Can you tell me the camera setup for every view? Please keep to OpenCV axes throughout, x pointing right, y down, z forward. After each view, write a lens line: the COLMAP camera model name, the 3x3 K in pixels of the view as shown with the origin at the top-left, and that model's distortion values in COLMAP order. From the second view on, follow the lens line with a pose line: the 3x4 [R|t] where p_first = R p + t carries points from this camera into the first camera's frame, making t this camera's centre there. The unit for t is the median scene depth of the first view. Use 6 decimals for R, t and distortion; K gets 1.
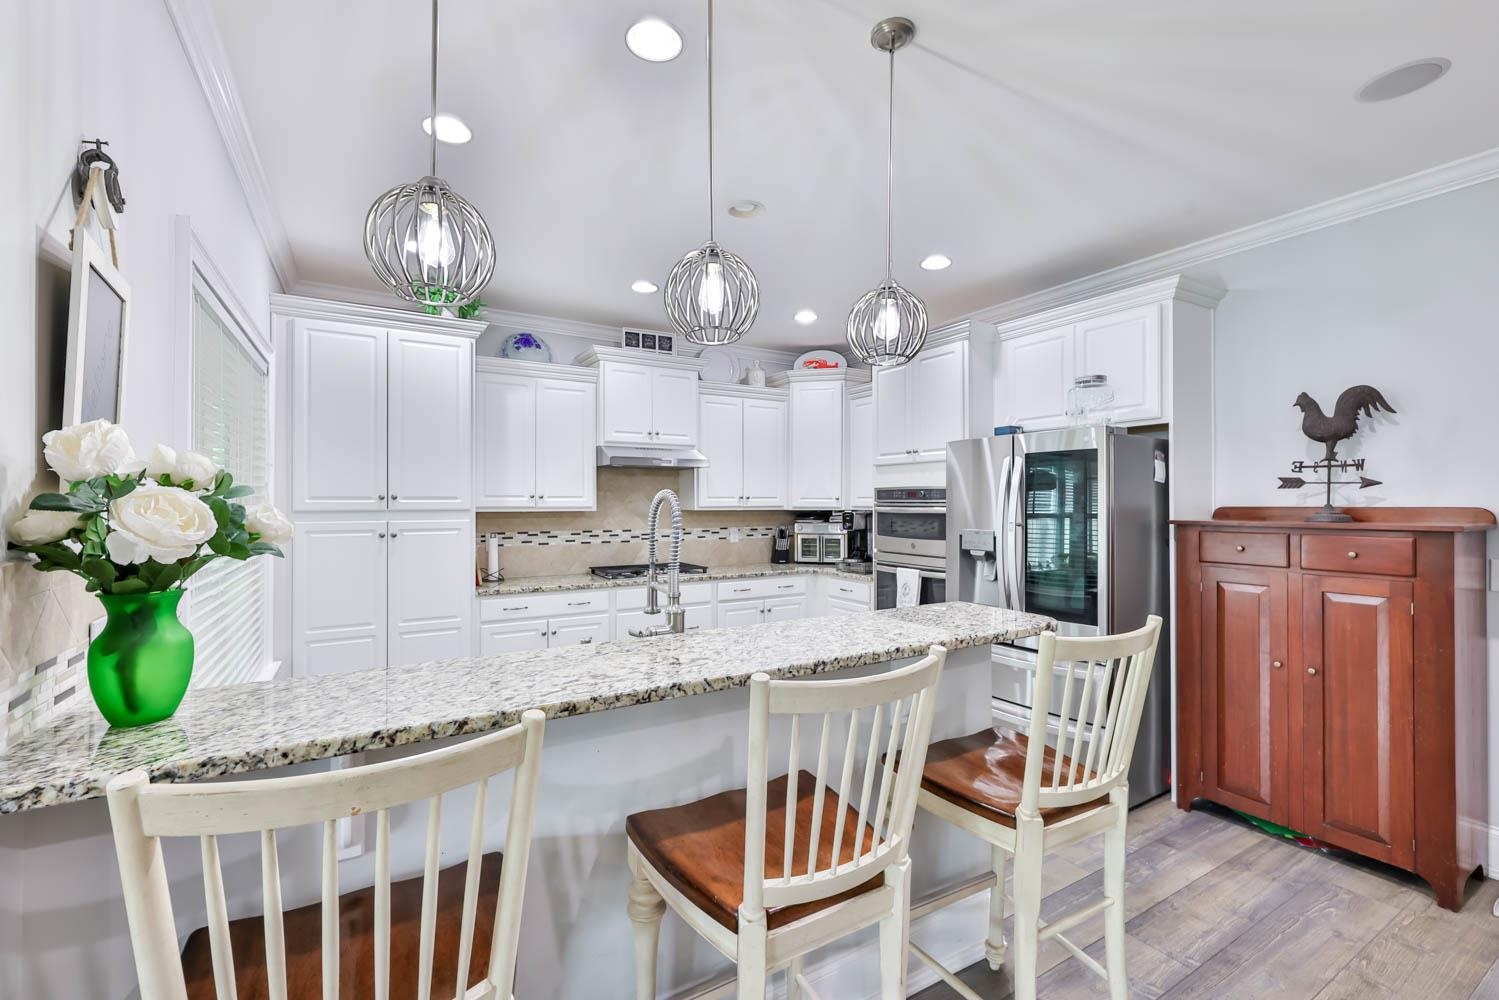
lens RADIAL K [[642.4, 0, 748.4], [0, 642.4, 498.6], [0, 0, 1]] dist [-0.003472, 0.000015]
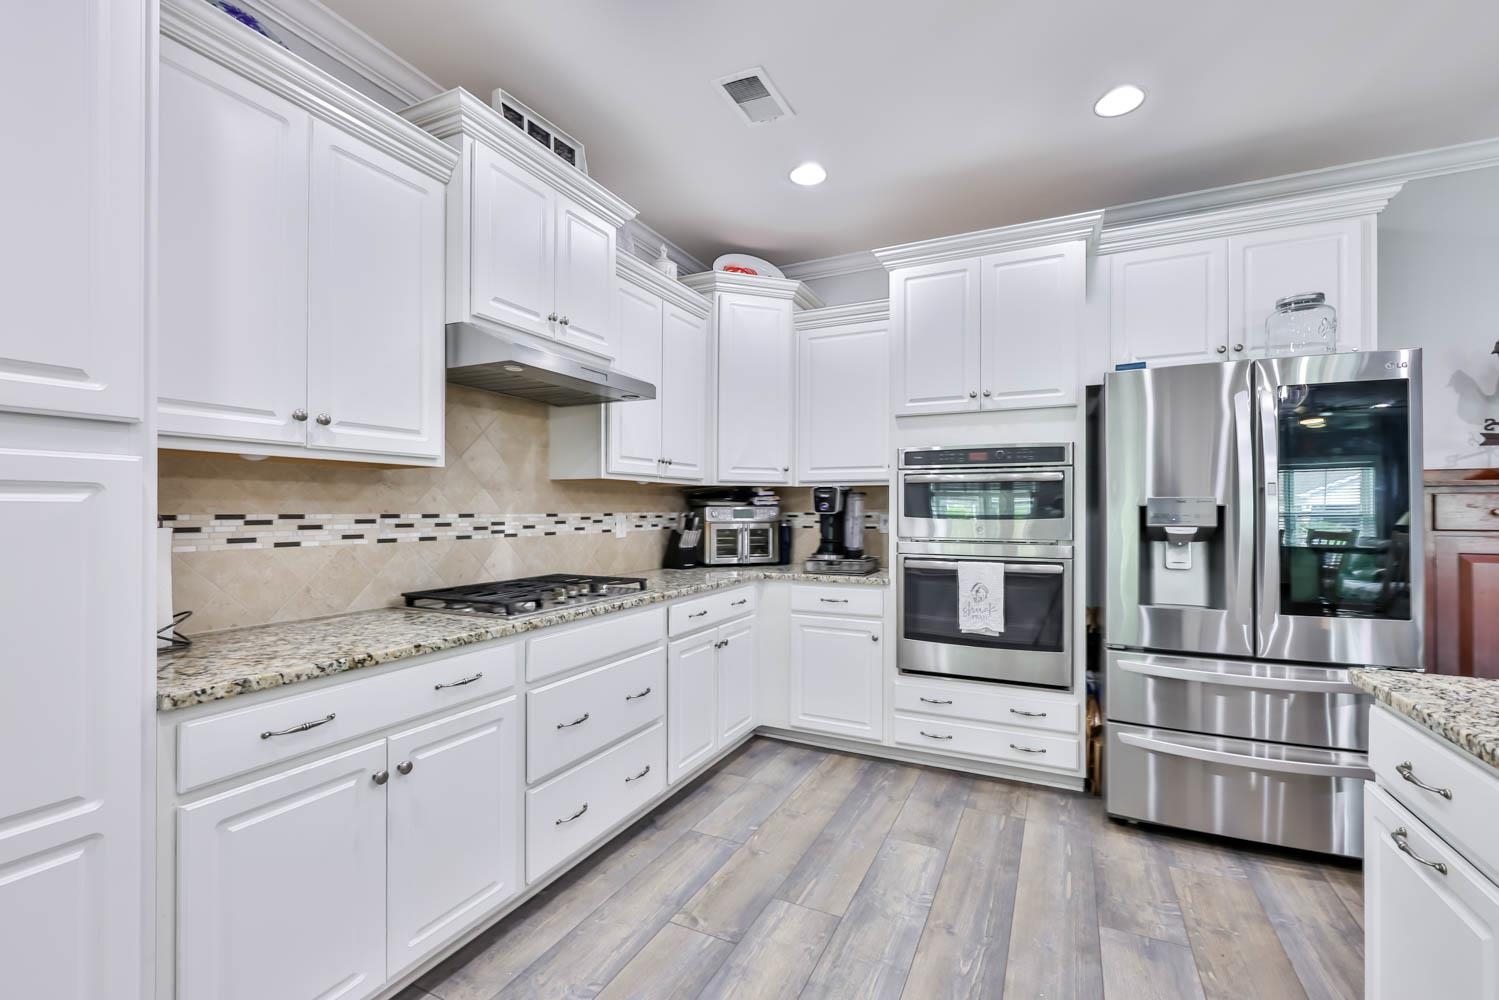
lens RADIAL K [[642.4, 0, 755.5], [0, 642.4, 505.8], [0, 0, 1]] dist [-0.003472, 0.000015]
pose [[0.827940, 0.006867, 0.560775, -0.291326], [-0.007018, 0.999974, -0.001883, 0.043061], [-0.560773, -0.002376, 0.827966, 0.476212]]
